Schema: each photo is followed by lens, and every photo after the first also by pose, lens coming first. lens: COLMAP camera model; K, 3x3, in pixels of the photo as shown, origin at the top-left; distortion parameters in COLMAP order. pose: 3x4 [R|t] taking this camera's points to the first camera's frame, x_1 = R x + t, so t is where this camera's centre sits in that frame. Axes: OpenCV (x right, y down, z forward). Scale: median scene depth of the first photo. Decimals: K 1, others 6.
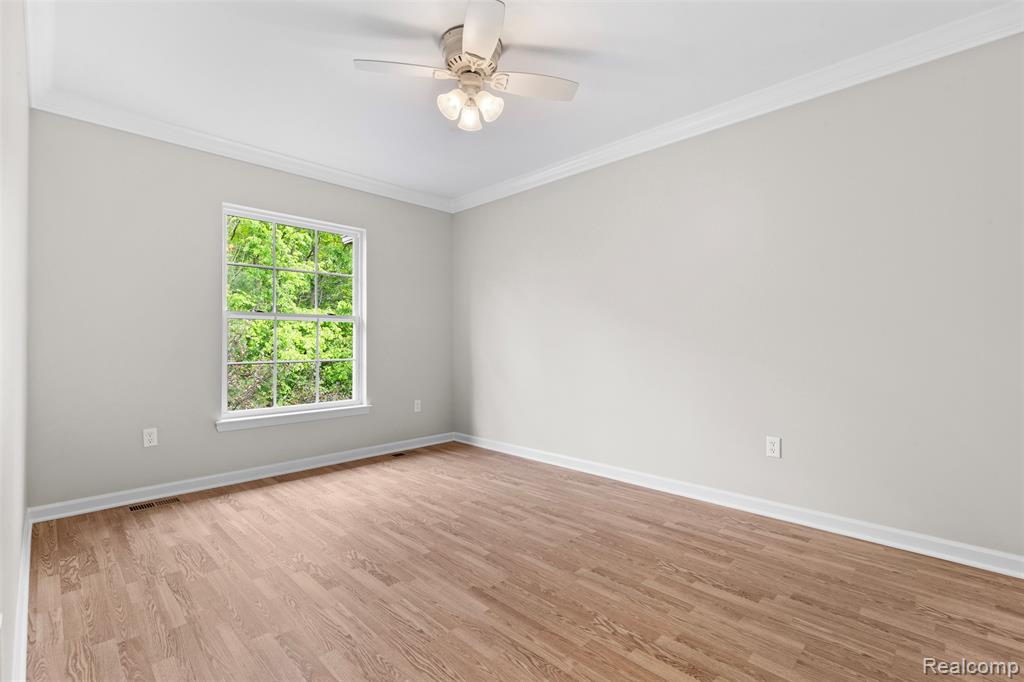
lens RADIAL K [[462.2, 0, 510.5], [0, 462.2, 344.7], [0, 0, 1]] dist [0.004907, -0.000832]
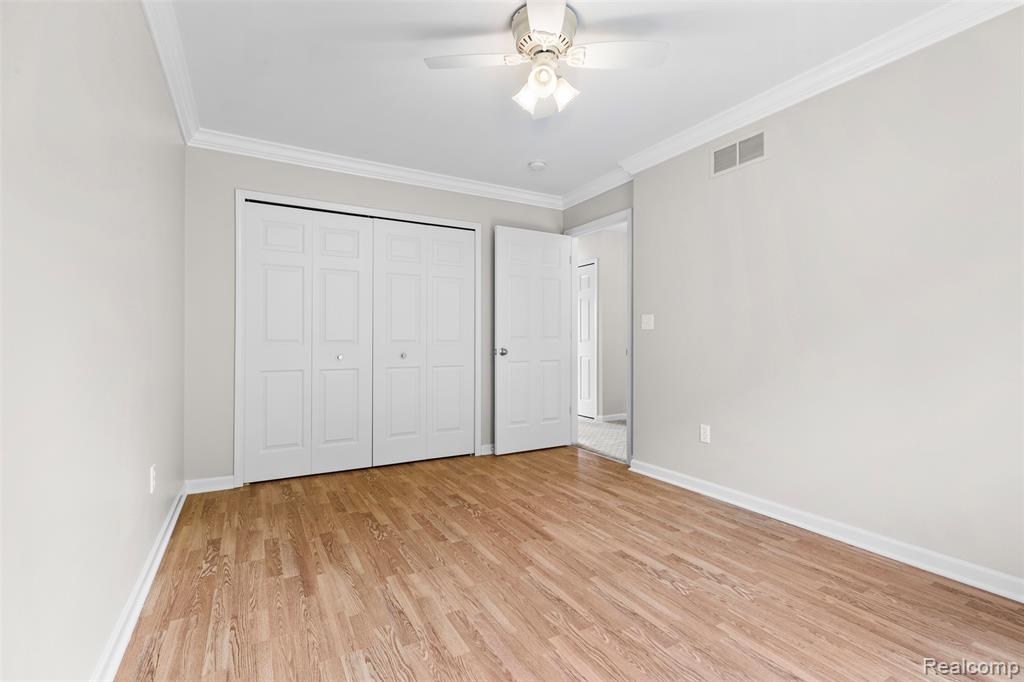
lens RADIAL K [[462.2, 0, 513.1], [0, 462.2, 335.3], [0, 0, 1]] dist [0.004907, -0.000832]
pose [[-0.964466, 0.003904, 0.264176, -0.290781], [0.002035, 0.999971, -0.007348, -0.016288], [-0.264197, -0.006550, -0.964446, 2.060513]]
